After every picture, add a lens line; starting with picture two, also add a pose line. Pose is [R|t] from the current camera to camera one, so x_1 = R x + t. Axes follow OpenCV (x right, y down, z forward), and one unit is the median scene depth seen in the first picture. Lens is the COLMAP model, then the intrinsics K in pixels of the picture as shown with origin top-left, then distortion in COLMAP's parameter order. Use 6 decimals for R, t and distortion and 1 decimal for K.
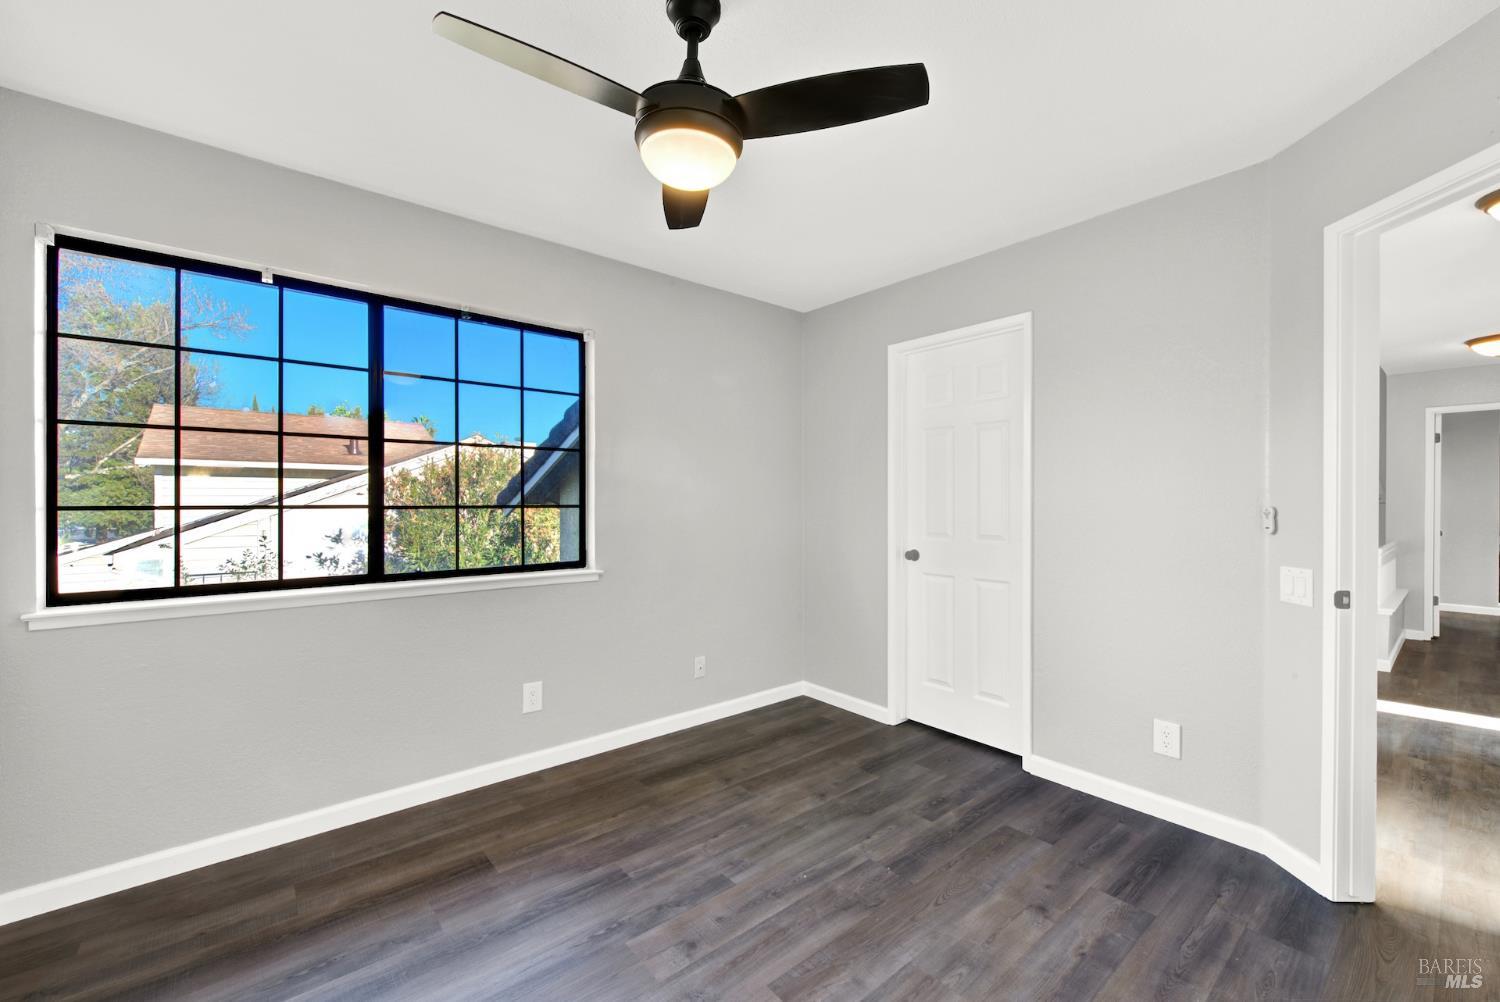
lens RADIAL K [[614.5, 0, 746.3], [0, 614.5, 502.8], [0, 0, 1]] dist [-0.000668, -0.000155]
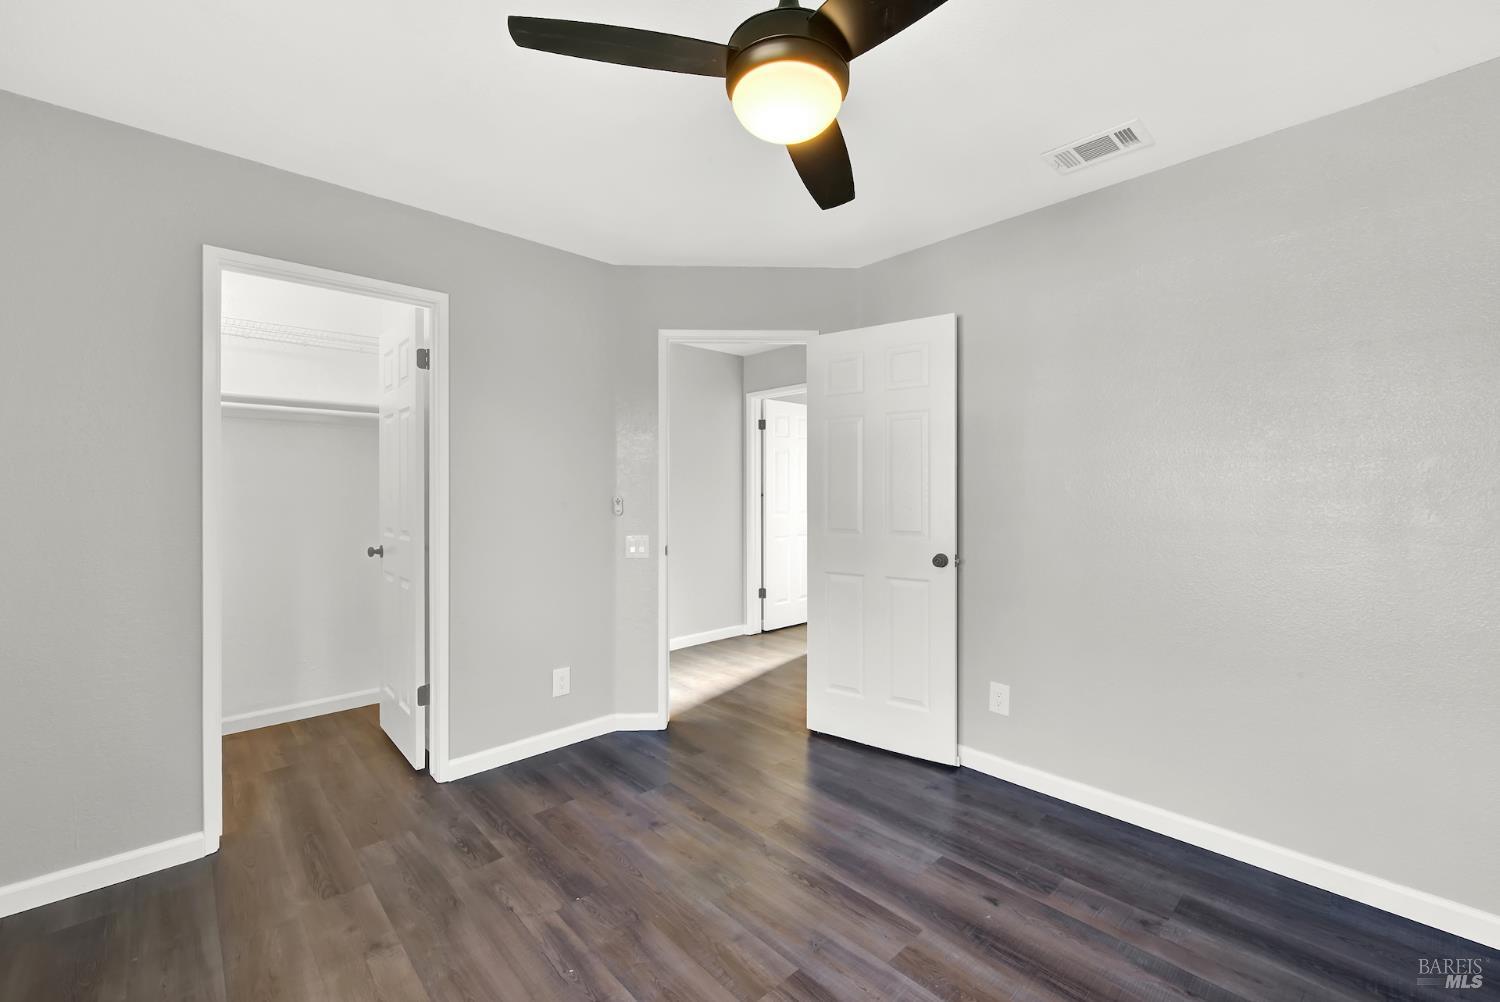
lens RADIAL K [[614.5, 0, 746.3], [0, 614.5, 502.8], [0, 0, 1]] dist [-0.000668, -0.000155]
pose [[-0.062276, -0.020682, 0.997845, -0.663433], [0.005630, 0.999762, 0.021073, -0.011096], [-0.998043, 0.006930, -0.062144, 0.779290]]
